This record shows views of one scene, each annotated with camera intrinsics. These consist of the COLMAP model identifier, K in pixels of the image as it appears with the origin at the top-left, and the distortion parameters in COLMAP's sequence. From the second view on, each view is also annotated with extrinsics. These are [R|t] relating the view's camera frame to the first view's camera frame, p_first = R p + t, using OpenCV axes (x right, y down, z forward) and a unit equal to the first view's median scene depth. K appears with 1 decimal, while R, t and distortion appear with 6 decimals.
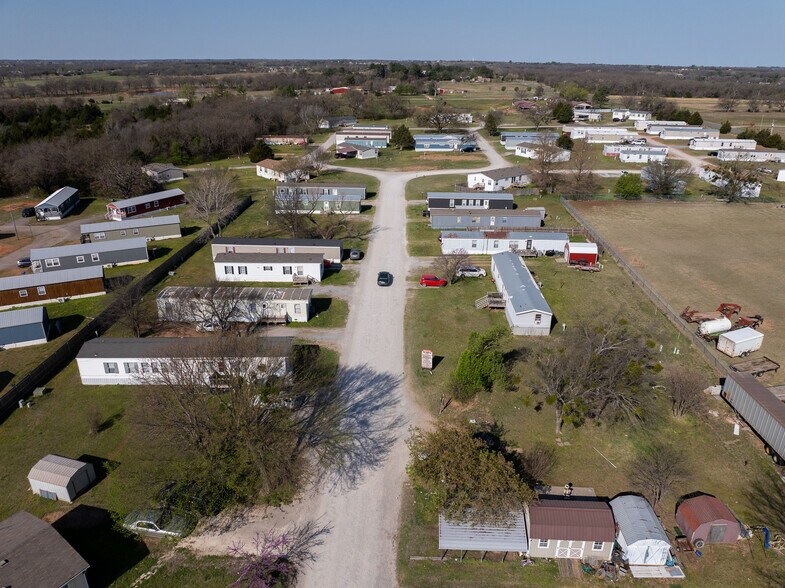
lens RADIAL K [[551.7, 0, 395.1], [0, 551.7, 294.4], [0, 0, 1]] dist [-0.045967, 0.014738]
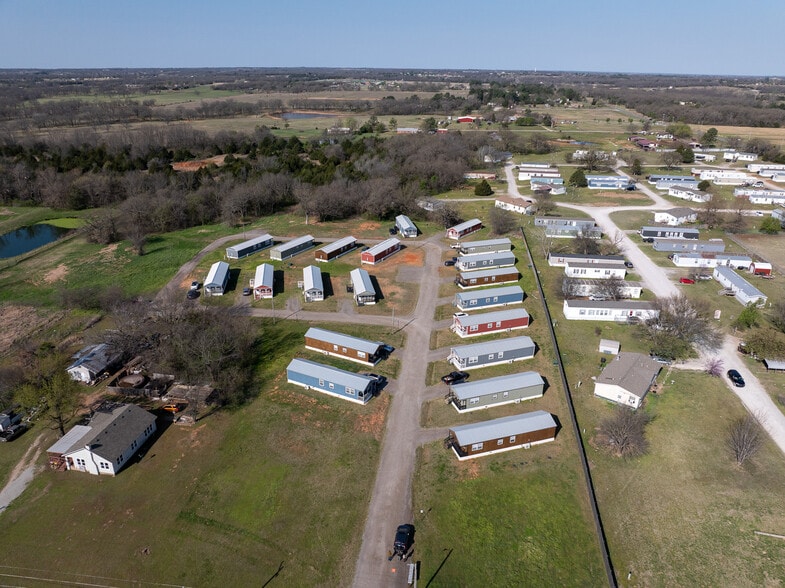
lens RADIAL K [[551.7, 0, 395.1], [0, 551.7, 294.4], [0, 0, 1]] dist [-0.045967, 0.014738]
pose [[0.995743, 0.035799, -0.084934, -0.716225], [-0.036621, 0.999296, -0.008141, 0.069309], [0.084583, 0.011217, 0.996353, -0.885884]]
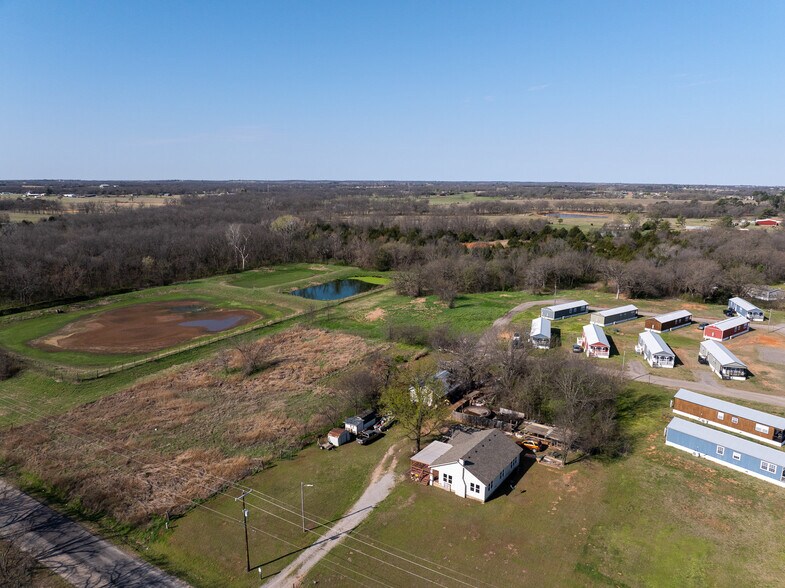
lens RADIAL K [[551.7, 0, 395.1], [0, 551.7, 294.4], [0, 0, 1]] dist [-0.045967, 0.014738]
pose [[0.866667, 0.098487, -0.489069, -1.017846], [-0.195519, 0.968951, -0.151350, 0.243707], [0.458978, 0.226792, 0.859014, -0.810169]]
